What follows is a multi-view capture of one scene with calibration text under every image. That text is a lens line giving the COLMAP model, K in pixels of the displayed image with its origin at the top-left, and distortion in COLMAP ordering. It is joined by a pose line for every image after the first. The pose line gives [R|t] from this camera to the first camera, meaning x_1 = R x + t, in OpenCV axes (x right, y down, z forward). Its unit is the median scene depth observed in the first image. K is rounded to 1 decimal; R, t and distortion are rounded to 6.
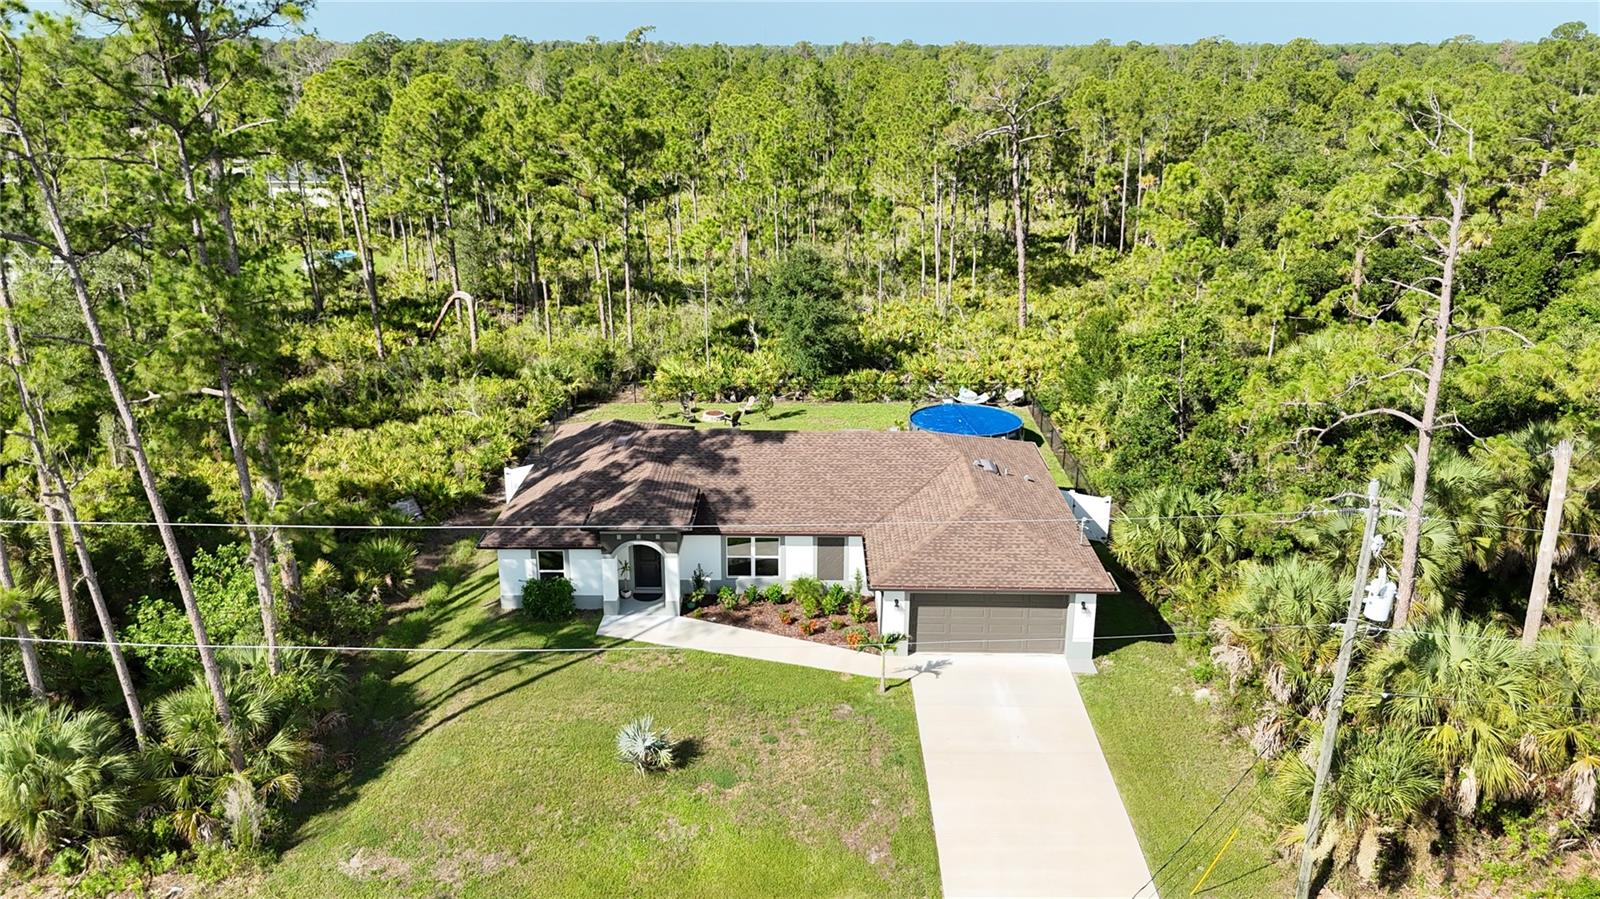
lens RADIAL K [[1185.4, 0, 795.7], [0, 1185.4, 450.3], [0, 0, 1]] dist [0.062741, -0.062118]
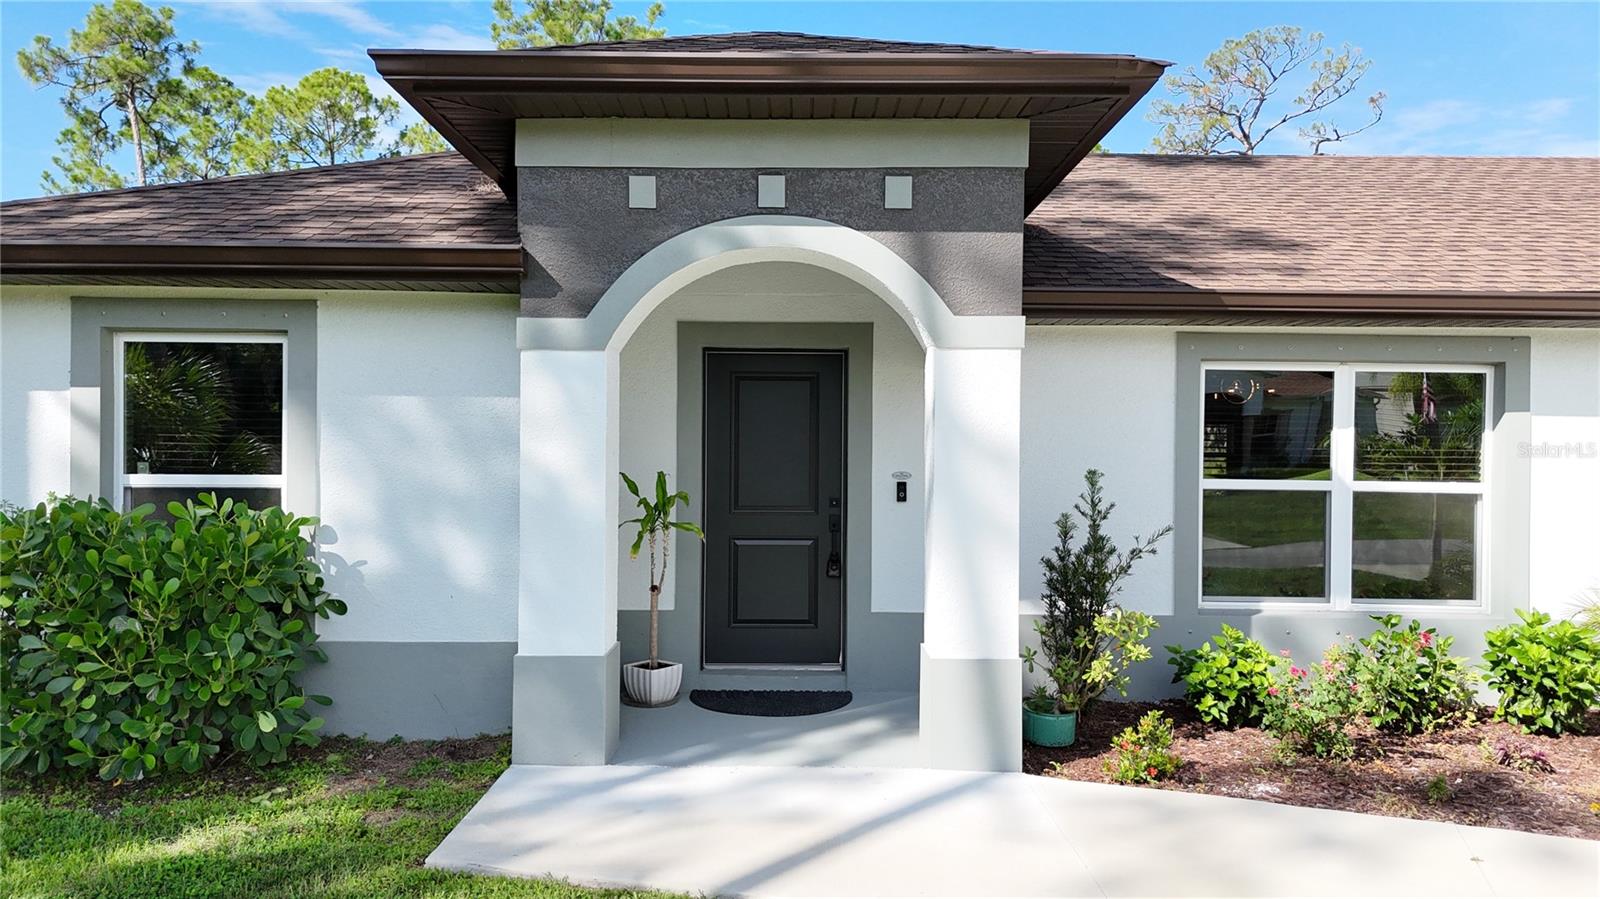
lens RADIAL K [[1185.4, 0, 785.3], [0, 1185.4, 444.7], [0, 0, 1]] dist [0.062741, -0.062118]
pose [[0.999888, 0.005372, 0.013947, -0.129742], [-0.000498, 0.944627, -0.328146, 0.150266], [-0.014937, 0.328102, 0.944524, 0.848797]]
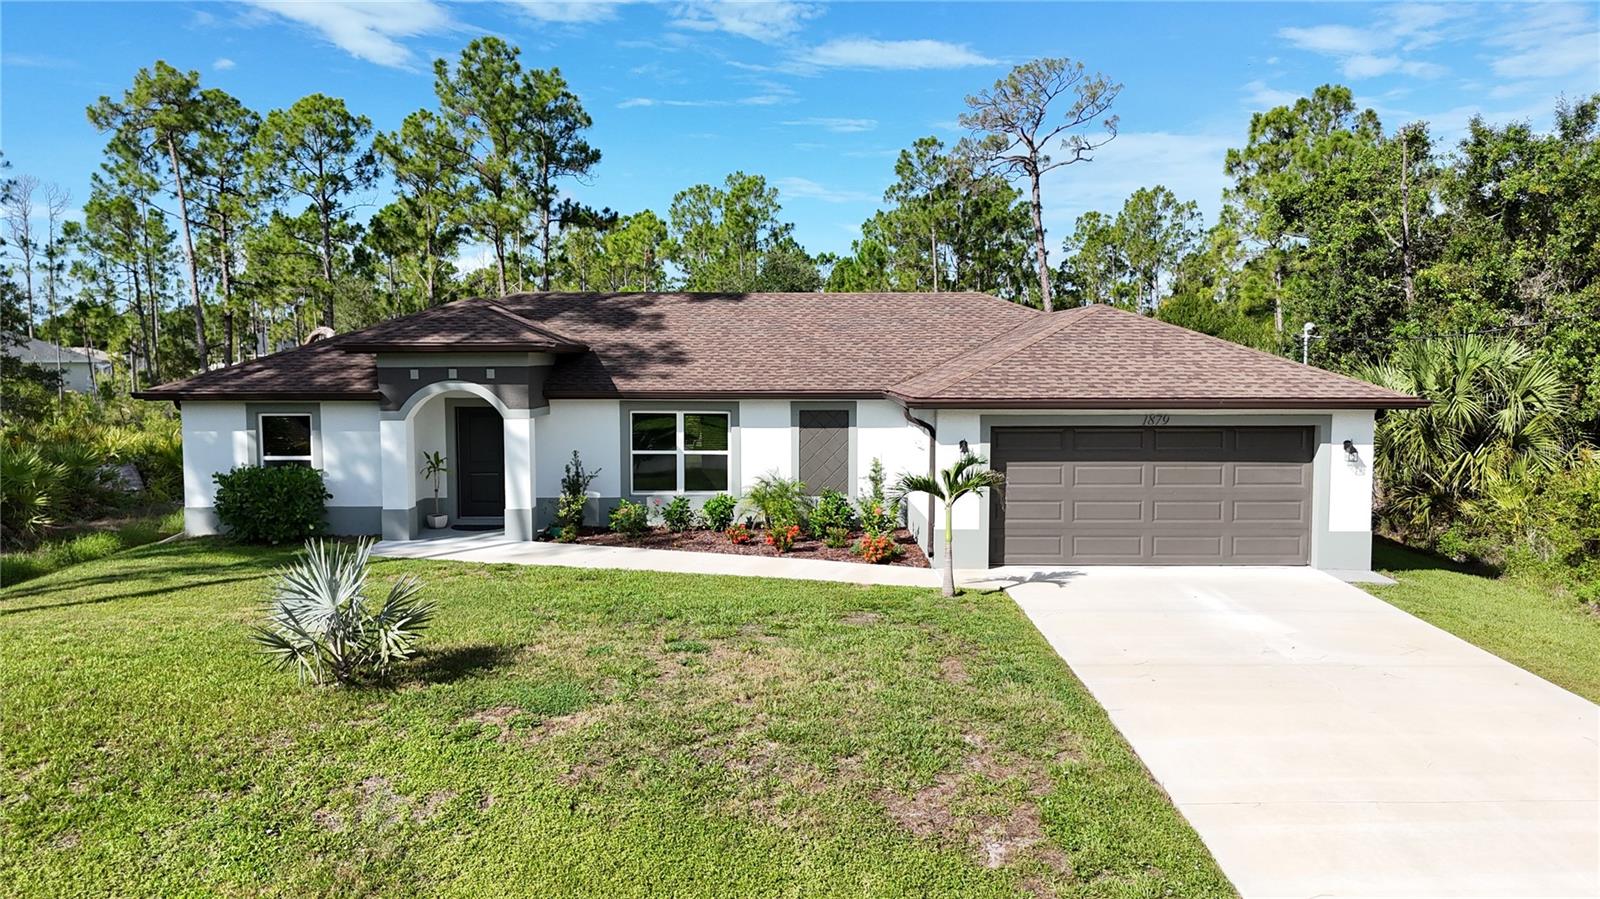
lens RADIAL K [[1185.4, 0, 795.9], [0, 1185.4, 445.9], [0, 0, 1]] dist [0.062741, -0.062118]
pose [[0.999766, -0.005998, 0.020787, 0.005718], [0.011068, 0.967359, -0.253169, 0.231673], [-0.018590, 0.253339, 0.967199, 0.492704]]
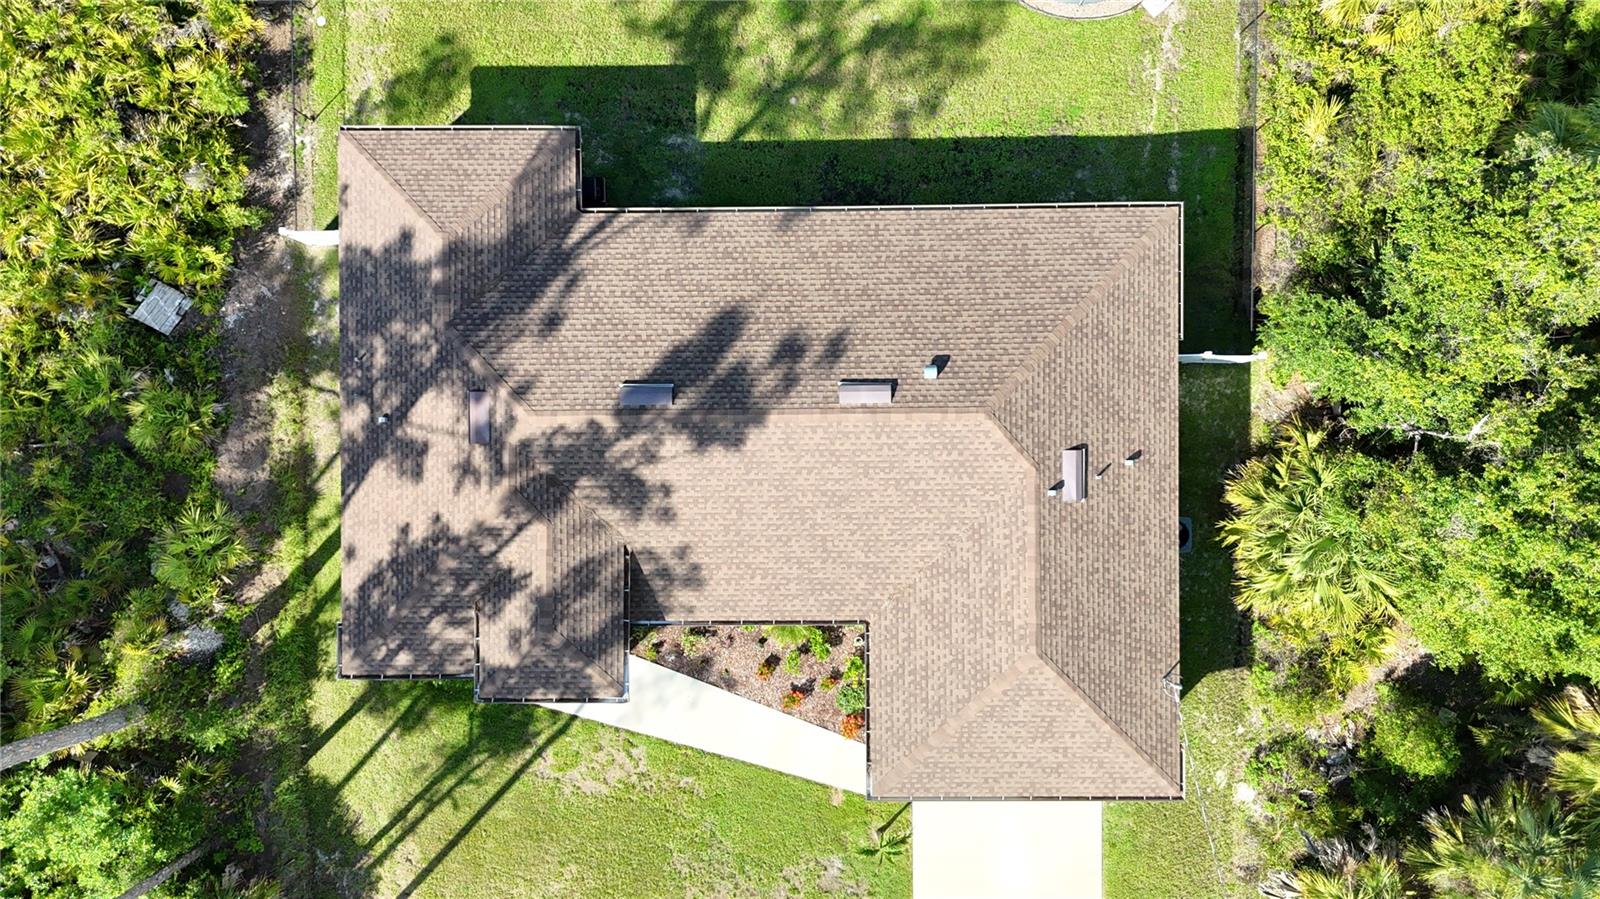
lens RADIAL K [[1185.4, 0, 791.2], [0, 1185.4, 443.7], [0, 0, 1]] dist [0.062741, -0.062118]
pose [[0.999366, -0.017361, -0.031075, 0.037130], [0.034974, 0.316407, 0.947979, -0.643793], [-0.006625, -0.948465, 0.316814, 0.887443]]
